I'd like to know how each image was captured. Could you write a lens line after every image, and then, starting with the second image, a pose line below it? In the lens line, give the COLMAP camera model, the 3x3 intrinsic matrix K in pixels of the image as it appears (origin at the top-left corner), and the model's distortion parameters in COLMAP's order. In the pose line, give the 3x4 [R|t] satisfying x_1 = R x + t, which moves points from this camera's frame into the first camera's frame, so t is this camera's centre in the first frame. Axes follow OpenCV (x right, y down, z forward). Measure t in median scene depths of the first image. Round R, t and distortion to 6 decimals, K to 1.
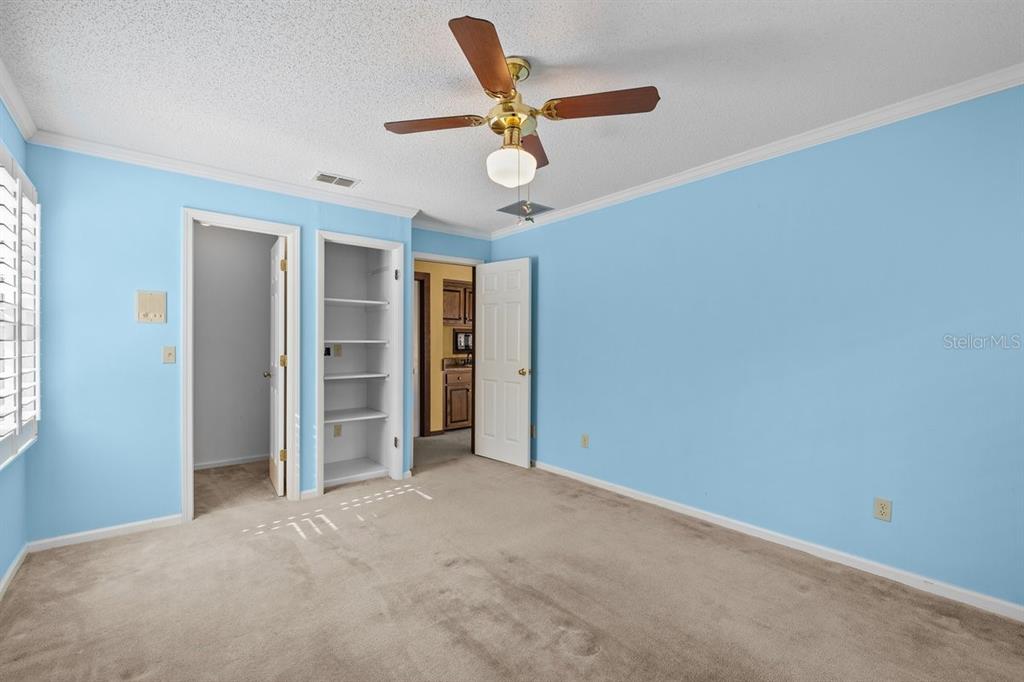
lens RADIAL K [[449.9, 0, 514.3], [0, 449.9, 352.9], [0, 0, 1]] dist [-0.011295, -0.000230]
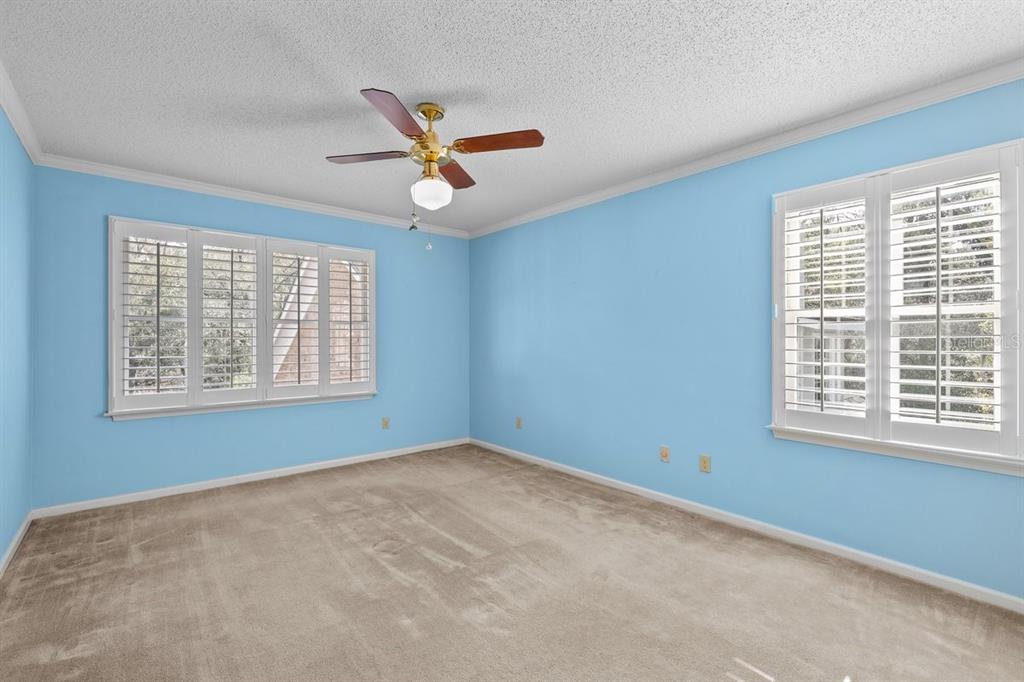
lens RADIAL K [[453.6, 0, 512.0], [0, 453.6, 341.0], [0, 0, 1]] dist [-0.000112, -0.000001]
pose [[0.999786, -0.015187, -0.014058, 0.221641], [0.014928, 0.999720, -0.018374, 0.012727], [0.014333, 0.018160, 0.999732, -0.216057]]
